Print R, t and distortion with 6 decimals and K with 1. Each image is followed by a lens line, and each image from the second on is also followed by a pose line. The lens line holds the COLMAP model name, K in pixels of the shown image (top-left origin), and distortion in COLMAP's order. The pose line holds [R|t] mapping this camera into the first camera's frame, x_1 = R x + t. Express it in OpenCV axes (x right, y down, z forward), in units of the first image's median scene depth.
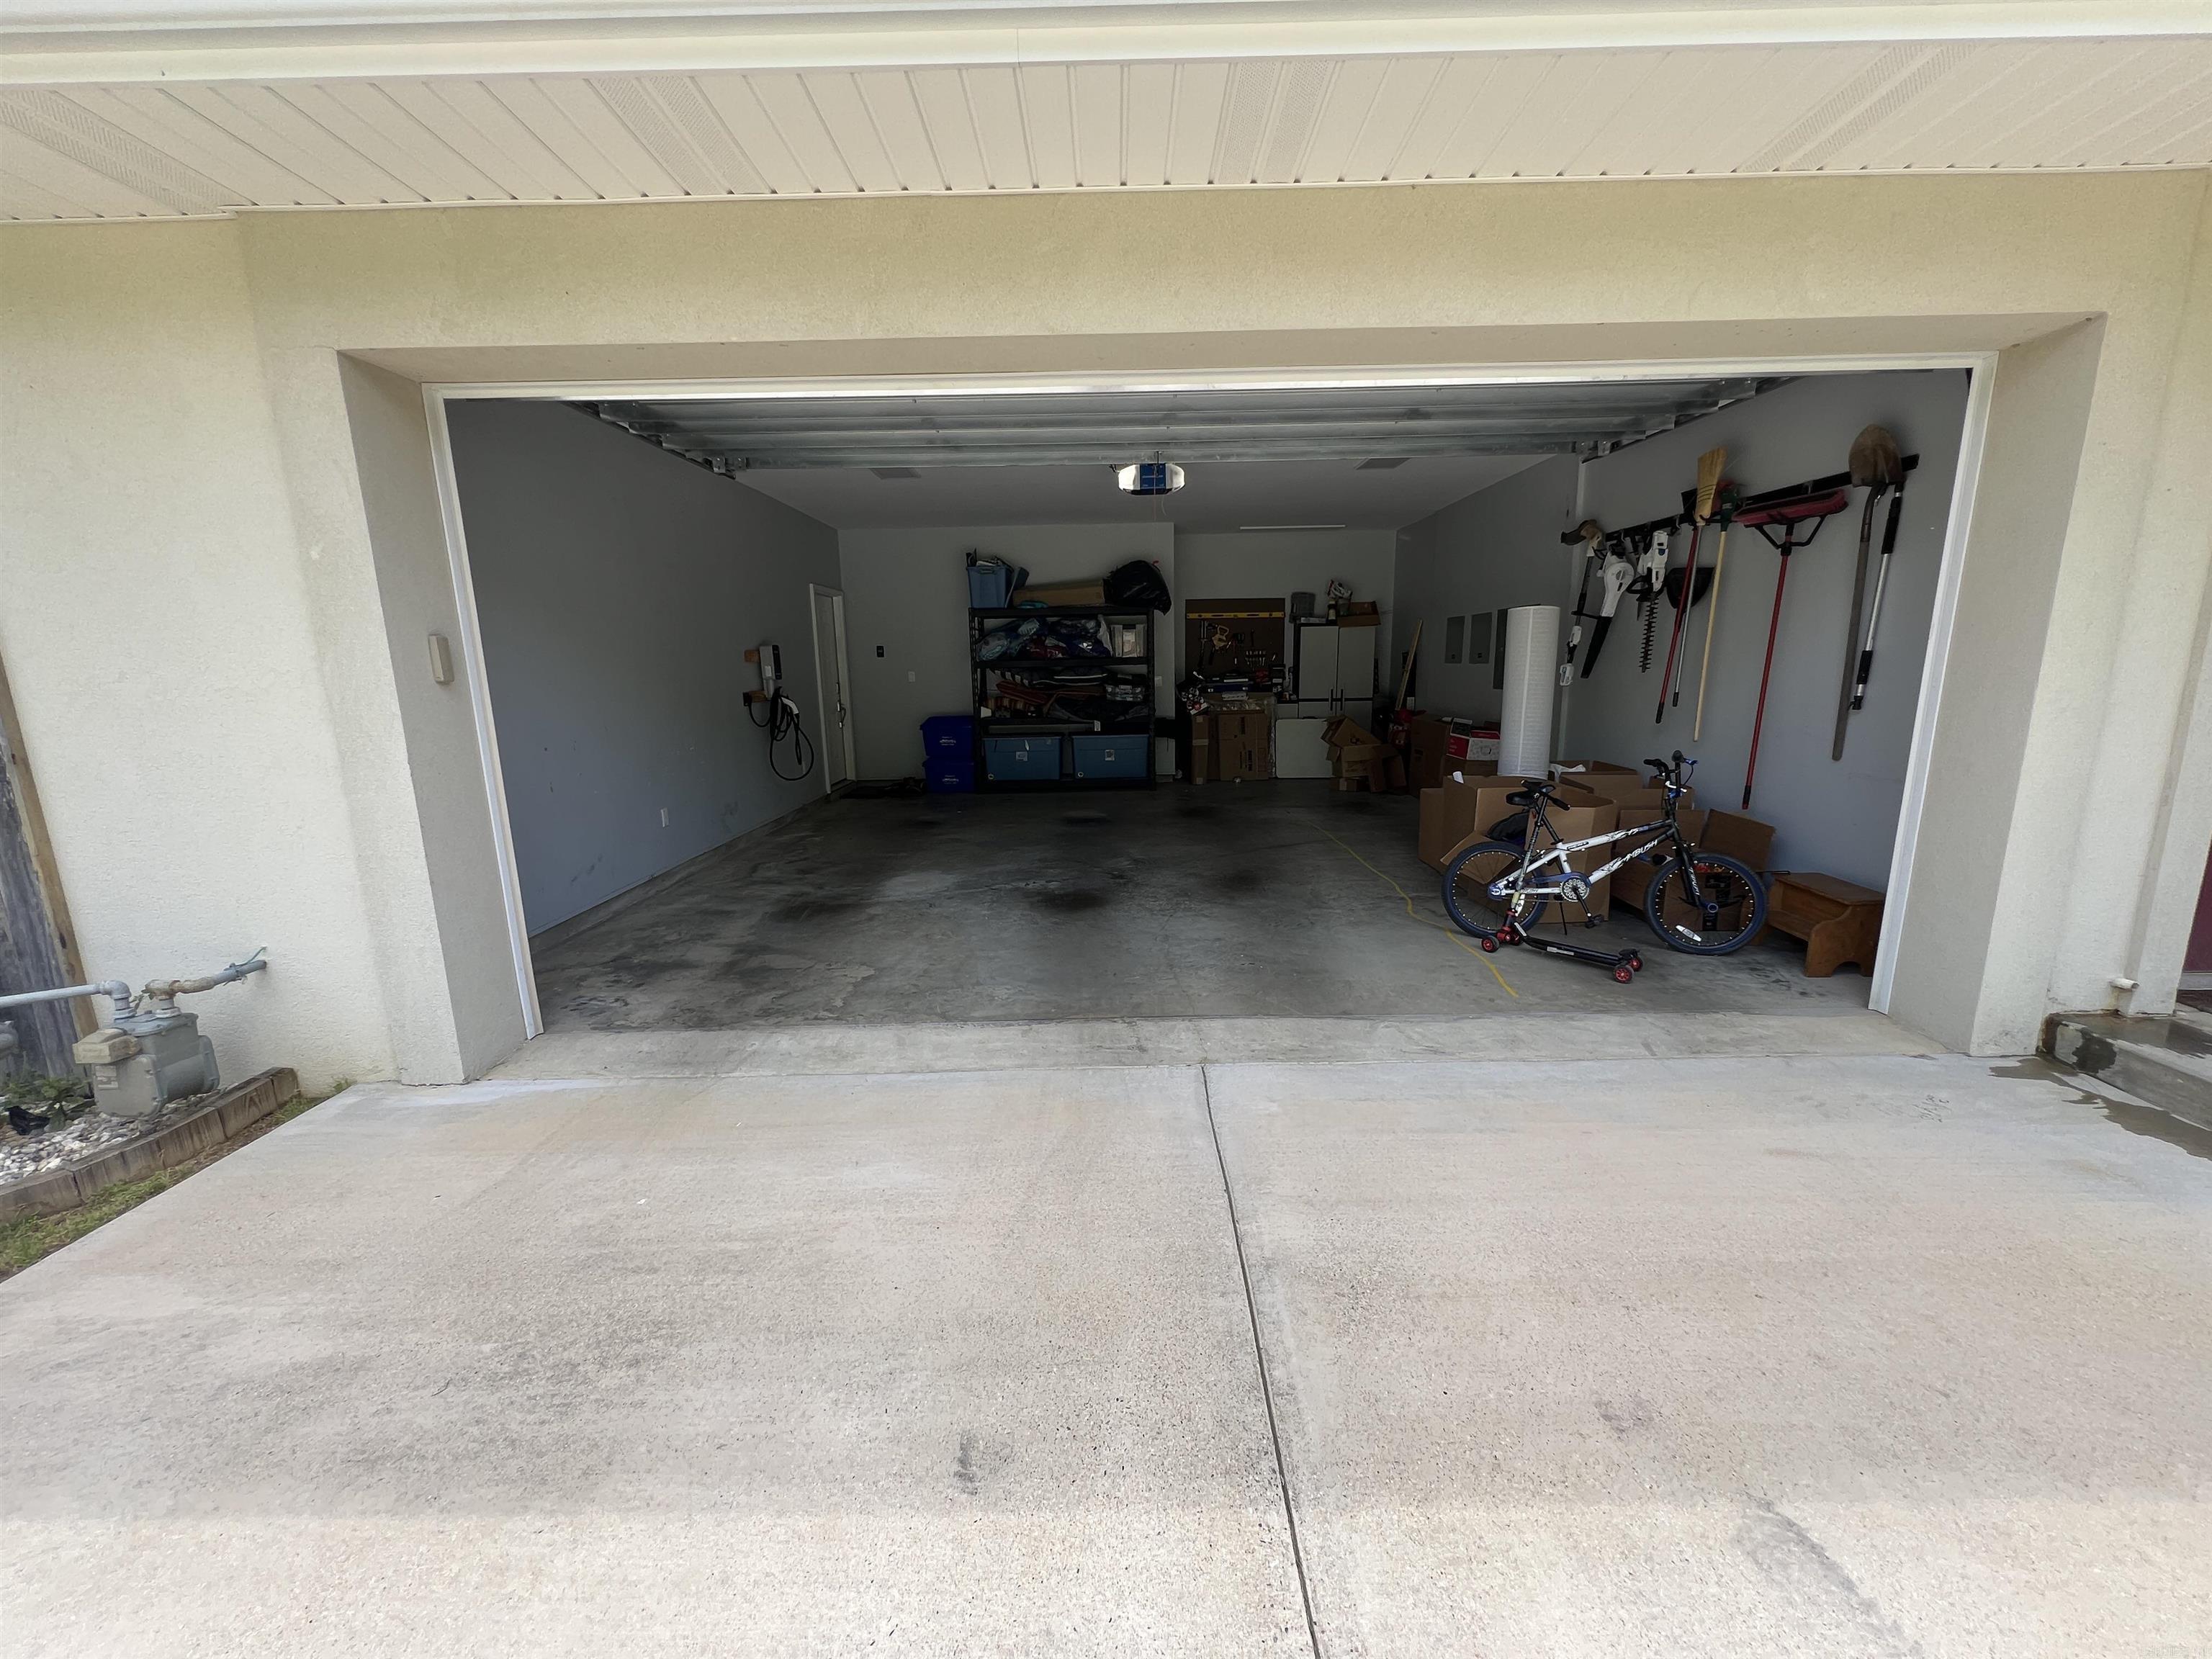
lens RADIAL K [[888.1, 0, 1105.2], [0, 888.1, 837.2], [0, 0, 1]] dist [0.000622, 0.000100]
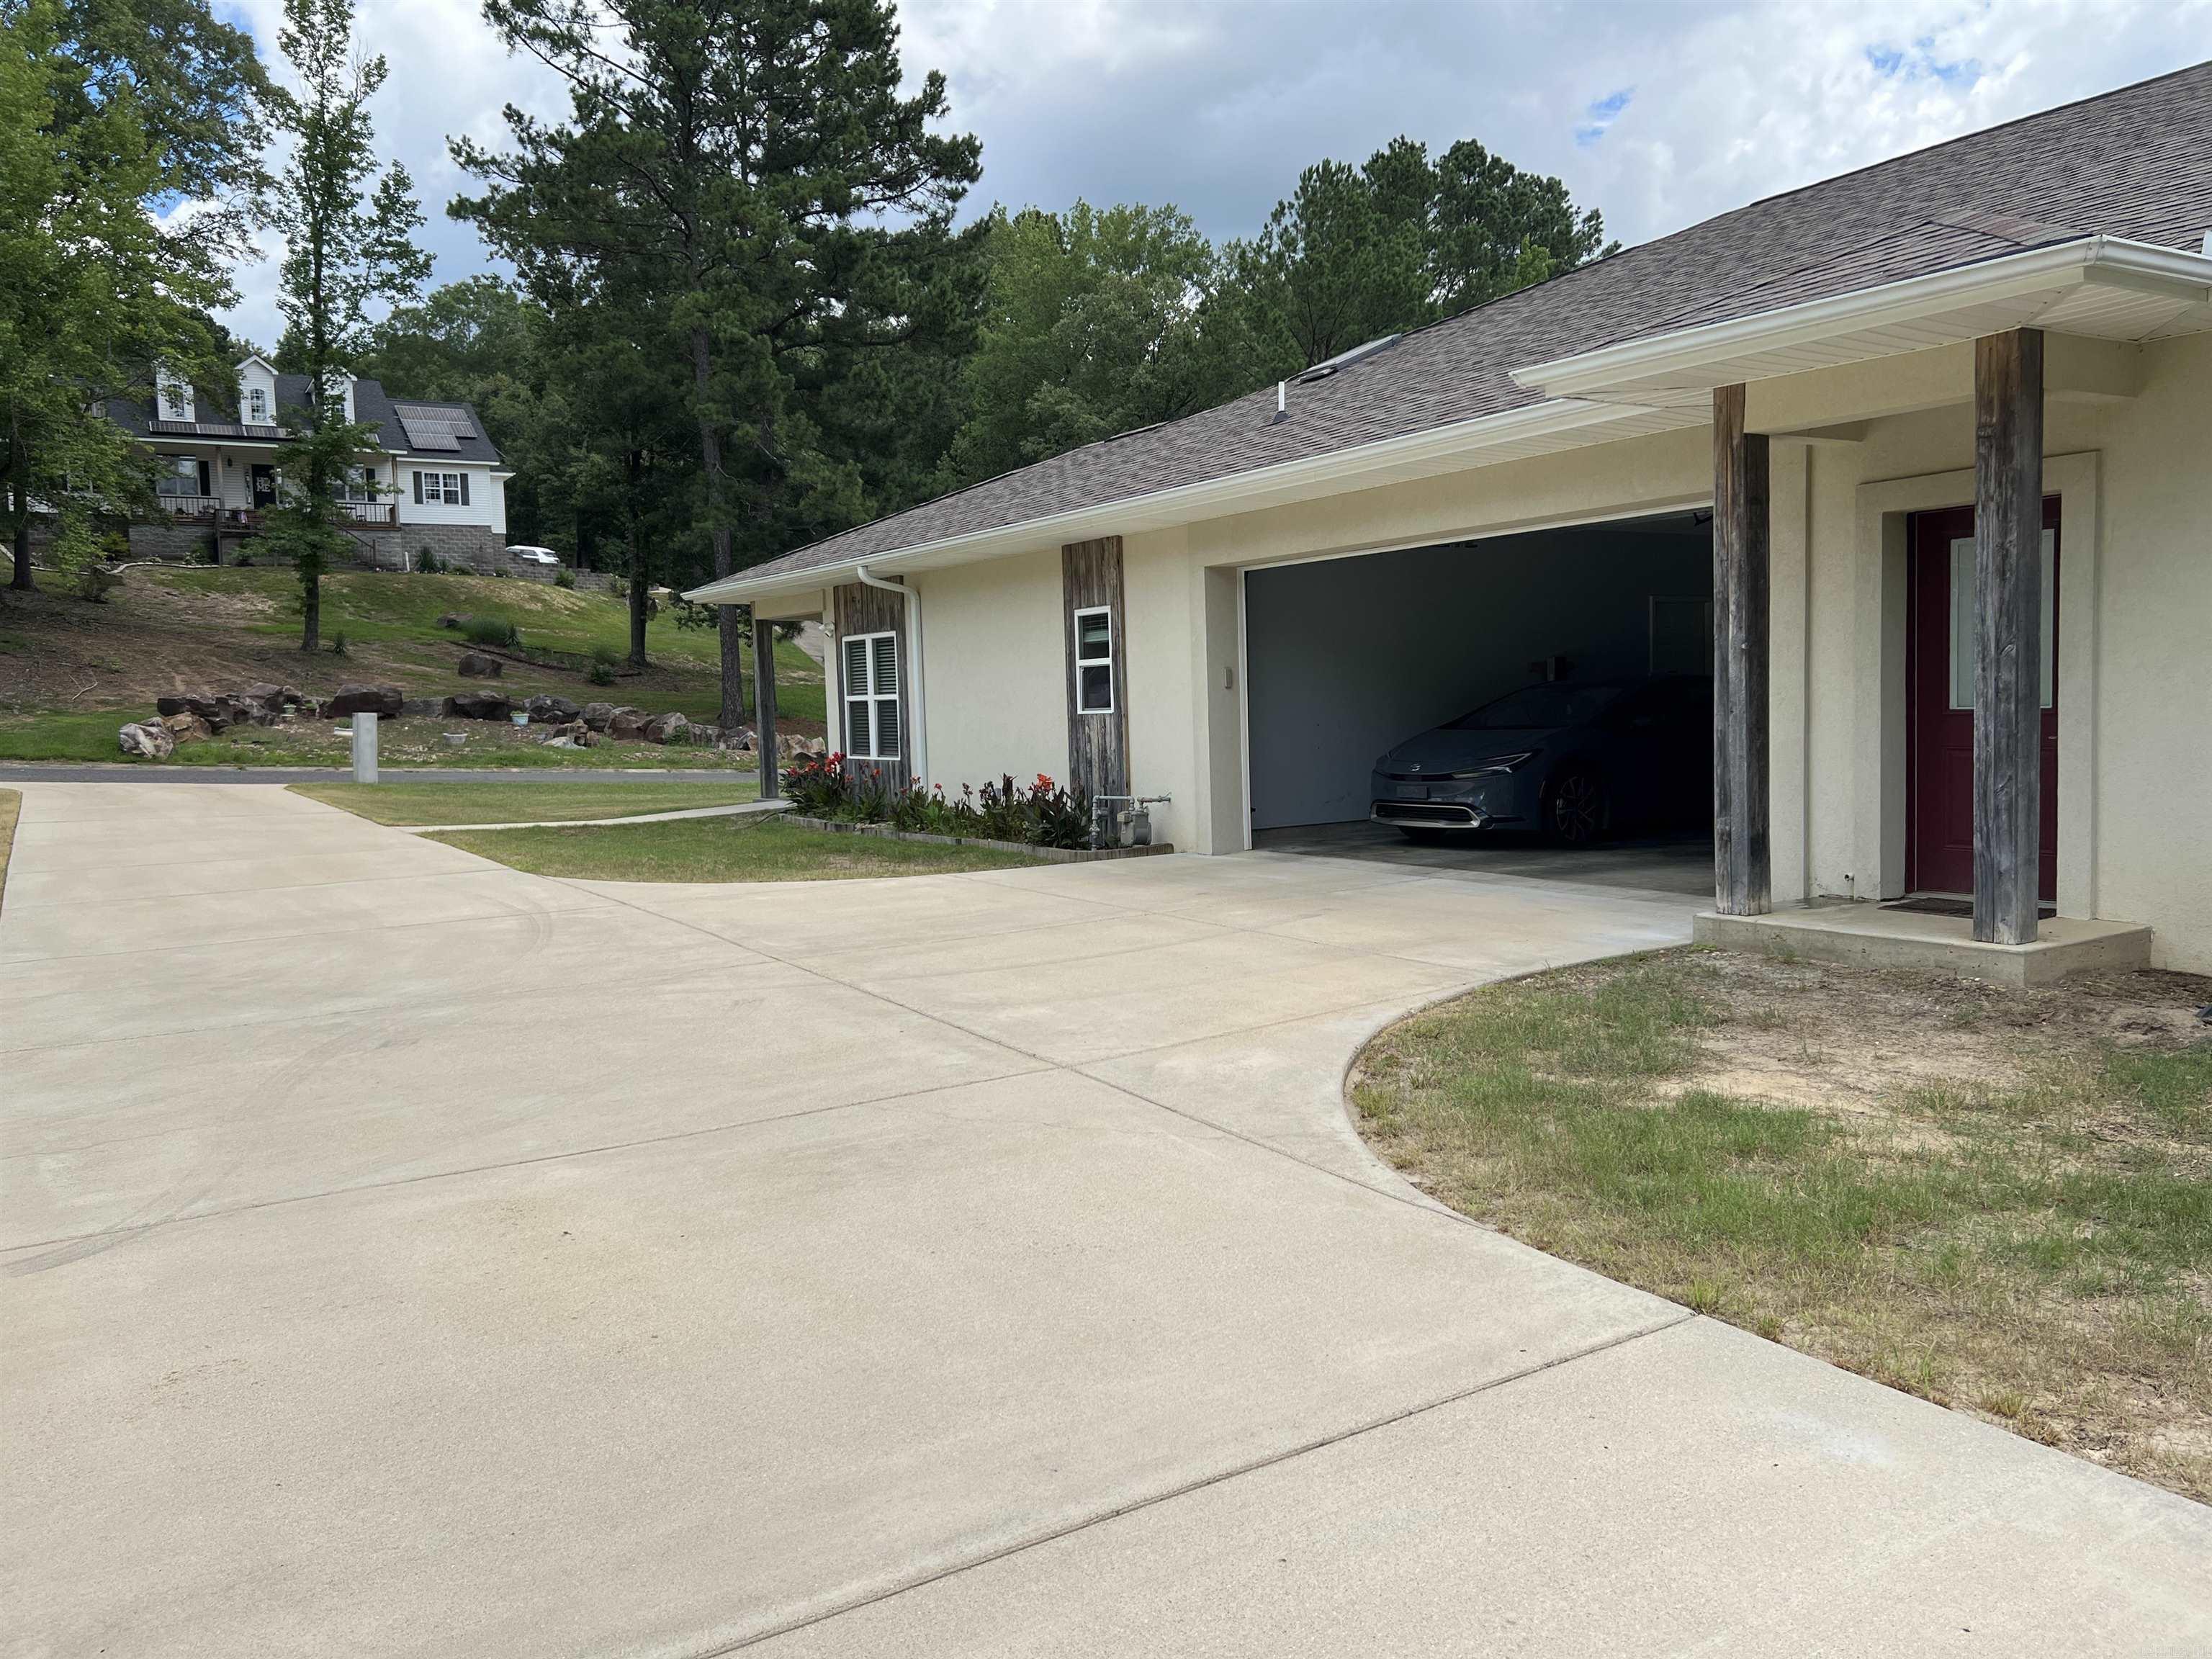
lens RADIAL K [[1668.1, 0, 1105.8], [0, 1668.1, 827.1], [0, 0, 1]] dist [-0.000065, -0.000002]
pose [[0.514266, 0.066457, -0.855052, 3.106984], [-0.143302, 0.989636, -0.009270, 0.302272], [0.845574, 0.127298, 0.518459, -1.646780]]
